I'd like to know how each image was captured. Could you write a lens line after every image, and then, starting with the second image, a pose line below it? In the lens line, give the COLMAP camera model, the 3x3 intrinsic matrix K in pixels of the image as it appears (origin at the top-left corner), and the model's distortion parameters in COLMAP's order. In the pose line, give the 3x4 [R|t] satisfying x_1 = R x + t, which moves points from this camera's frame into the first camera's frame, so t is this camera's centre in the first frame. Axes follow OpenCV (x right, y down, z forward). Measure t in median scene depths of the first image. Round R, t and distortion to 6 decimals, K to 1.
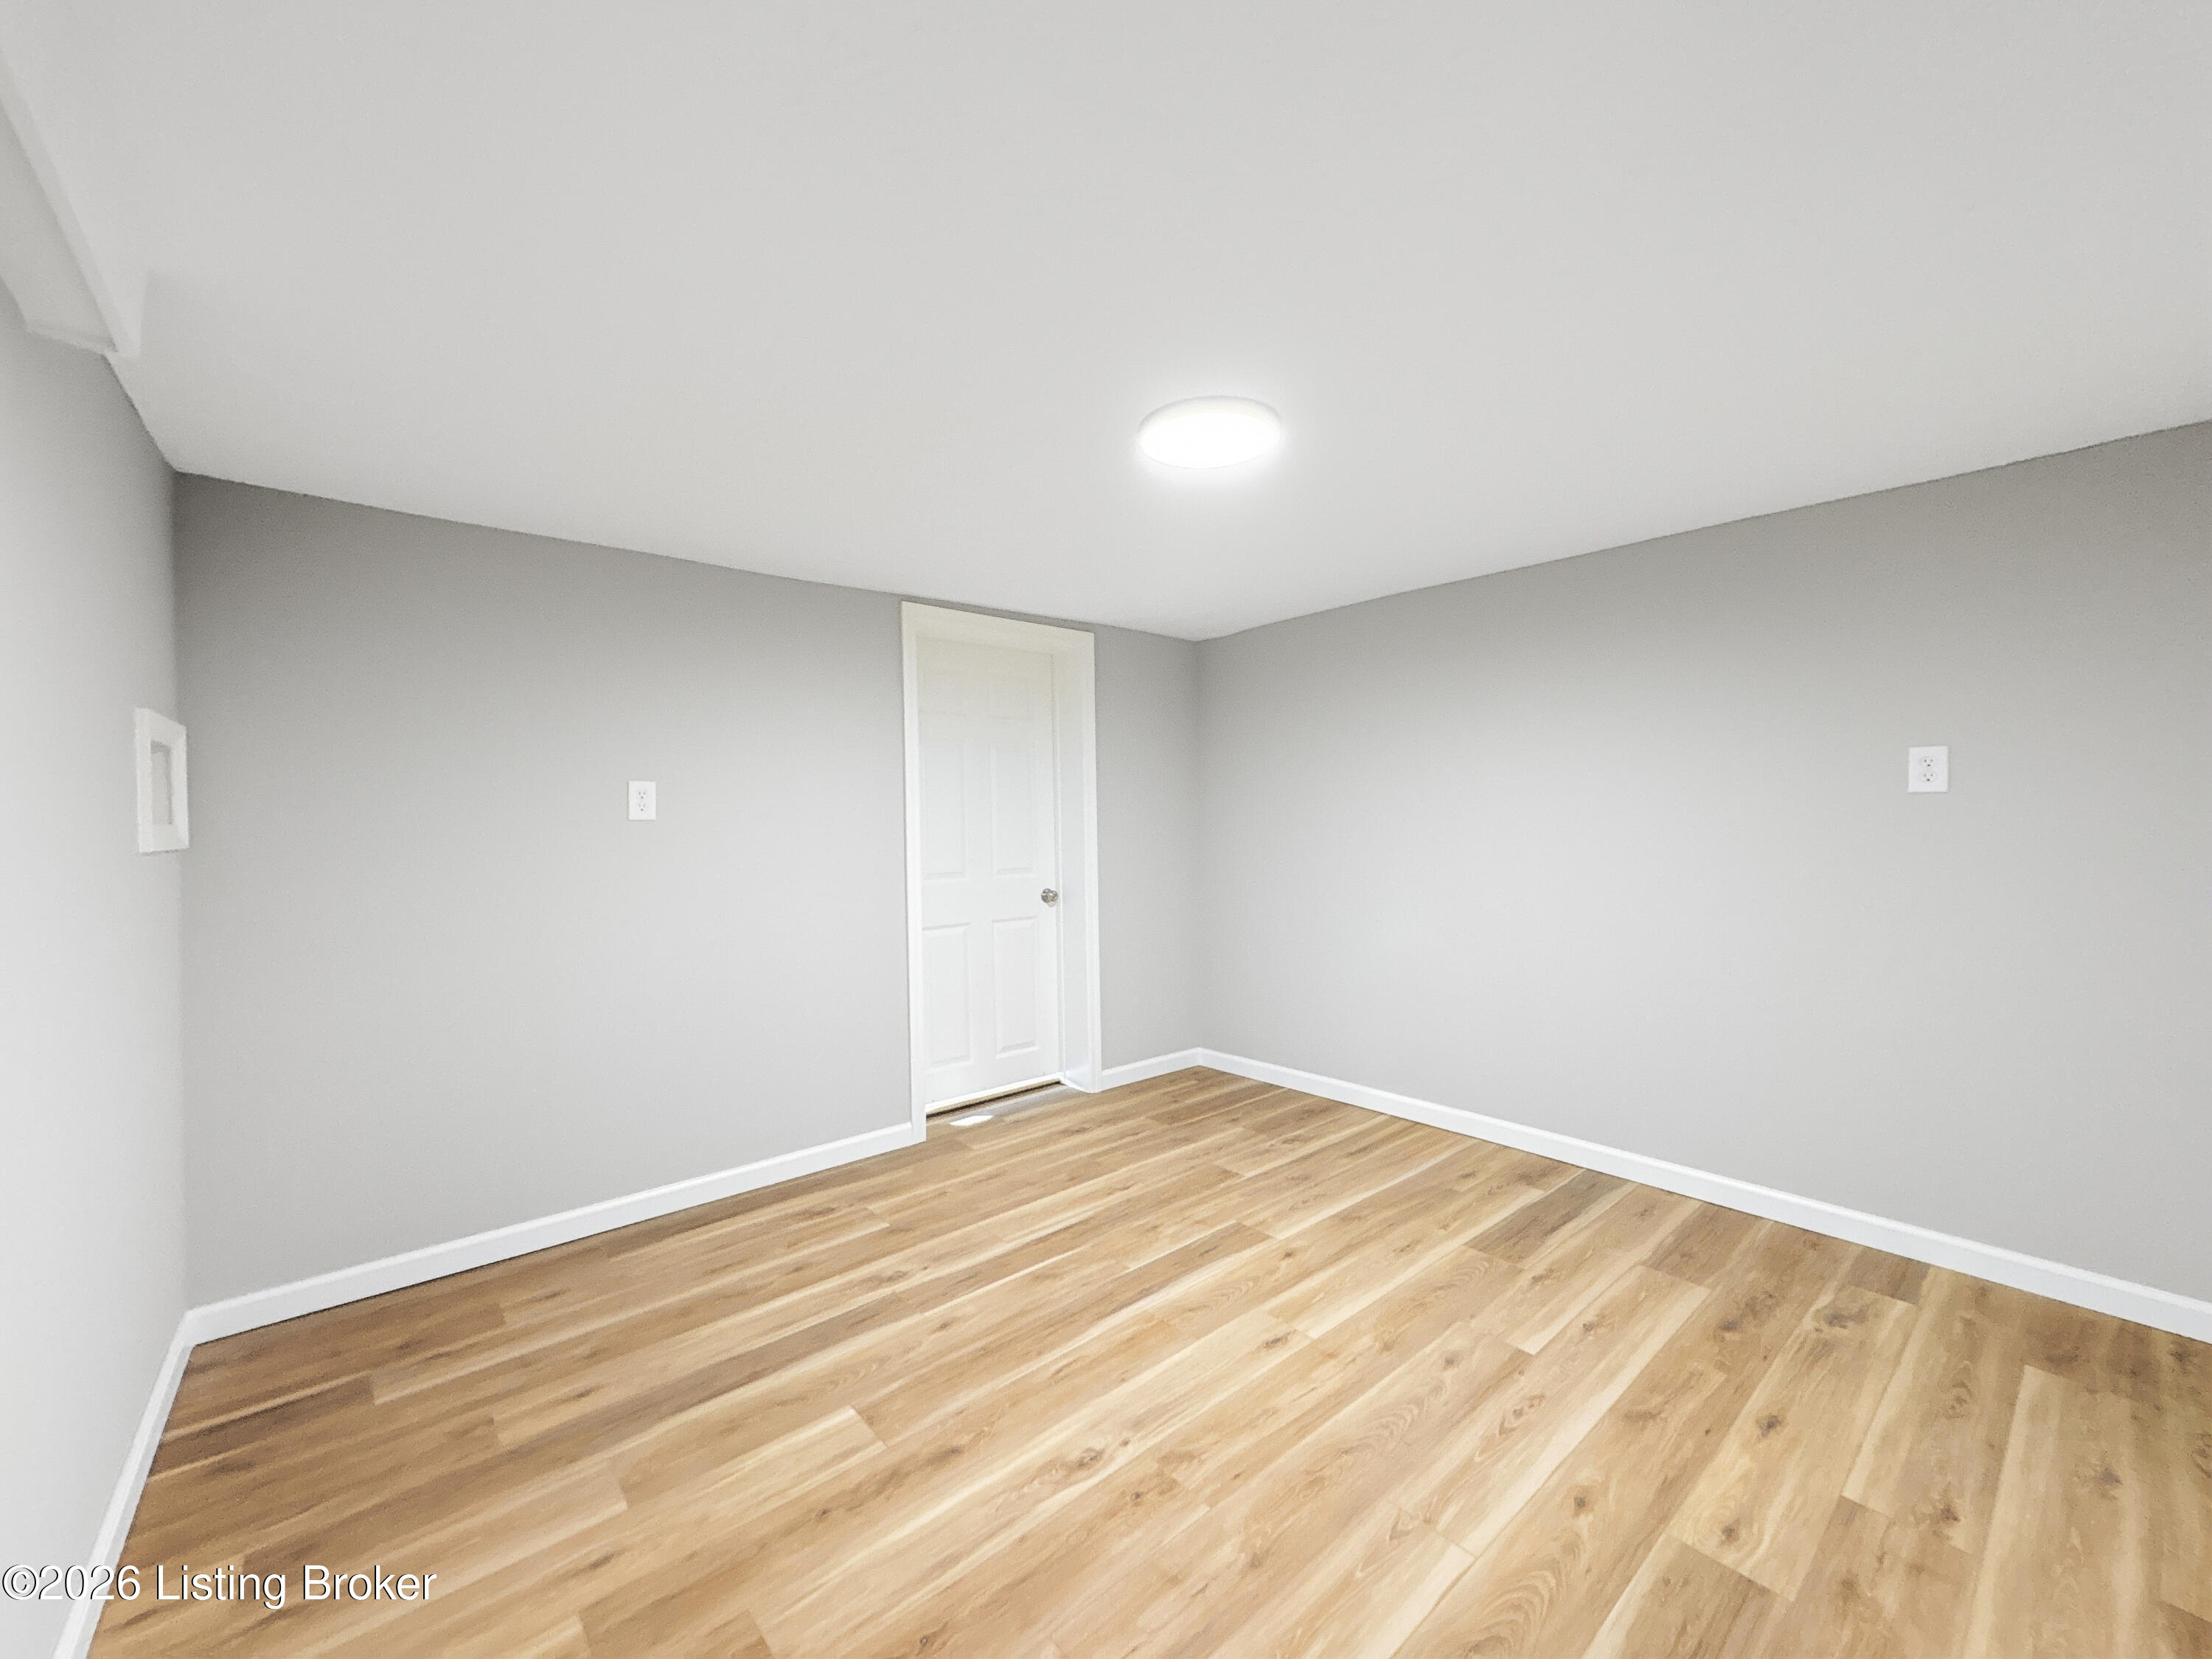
lens RADIAL K [[882.1, 0, 1106.1], [0, 882.1, 814.9], [0, 0, 1]] dist [0.002006, -0.000106]
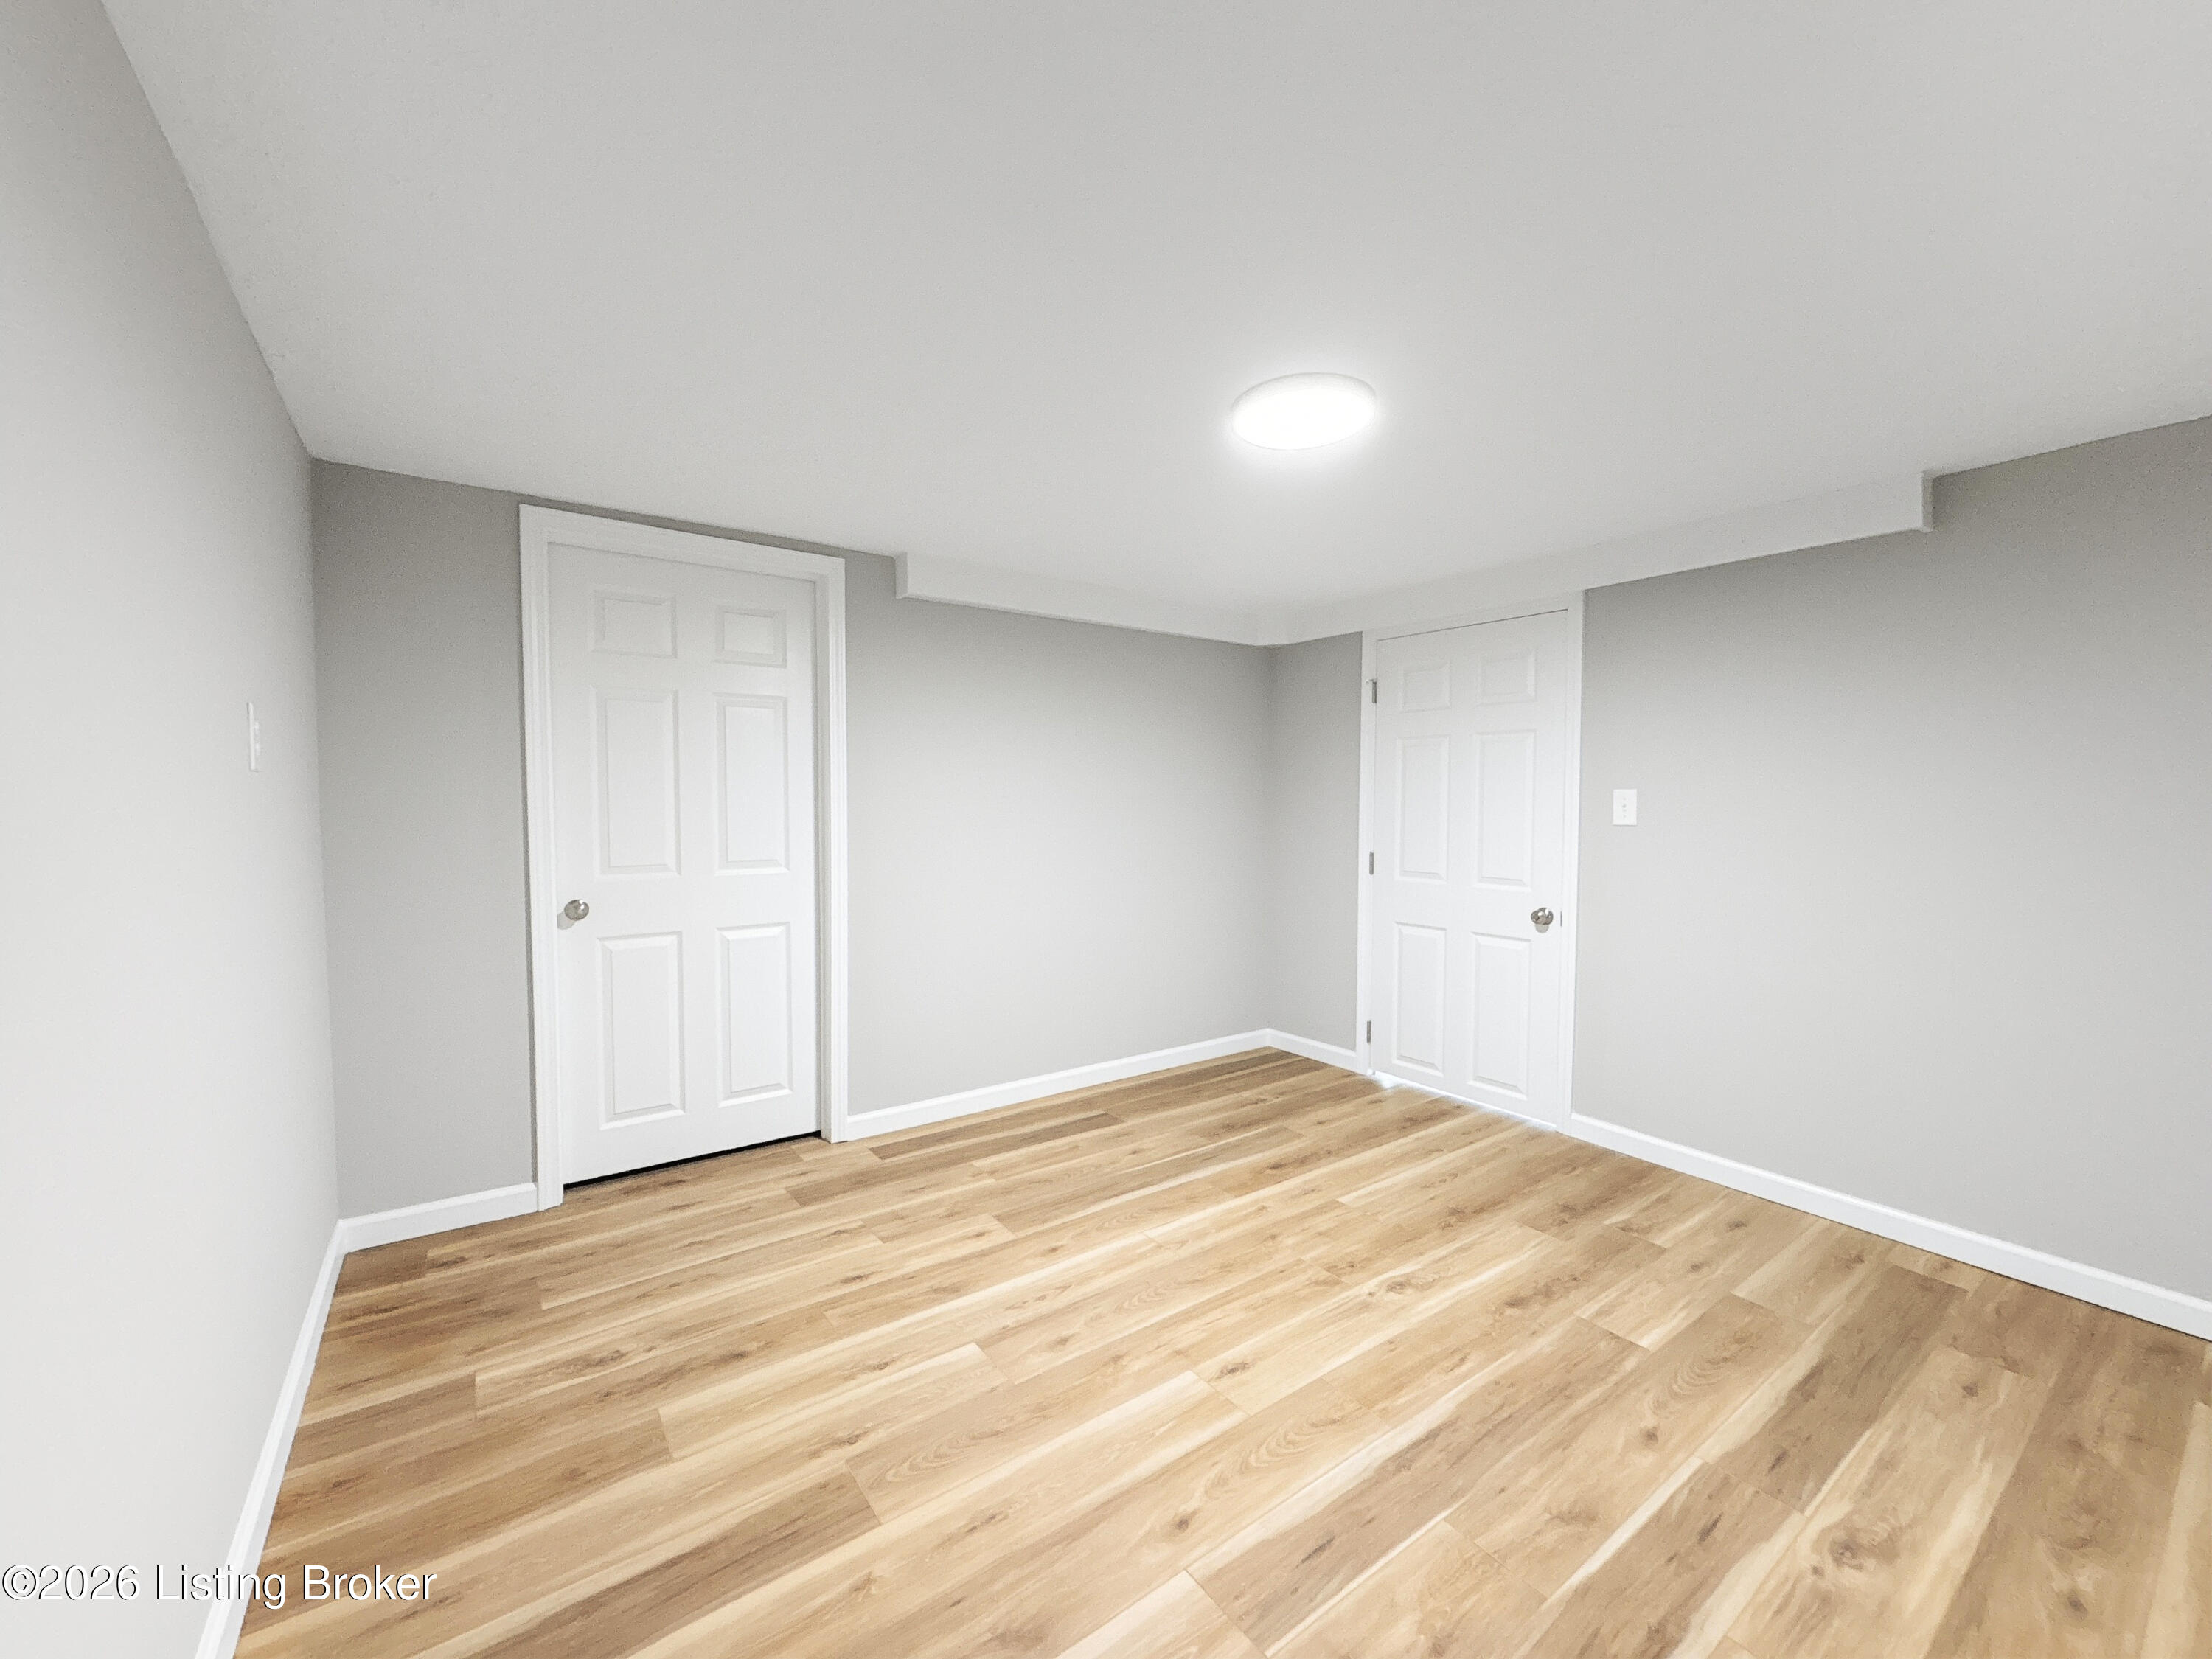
lens RADIAL K [[882.1, 0, 1109.3], [0, 882.1, 822.7], [0, 0, 1]] dist [0.002006, -0.000106]
pose [[-0.997342, 0.009029, 0.072296, 0.263724], [0.010612, 0.999711, 0.021553, 0.010124], [-0.072080, 0.022263, -0.997150, 2.014940]]
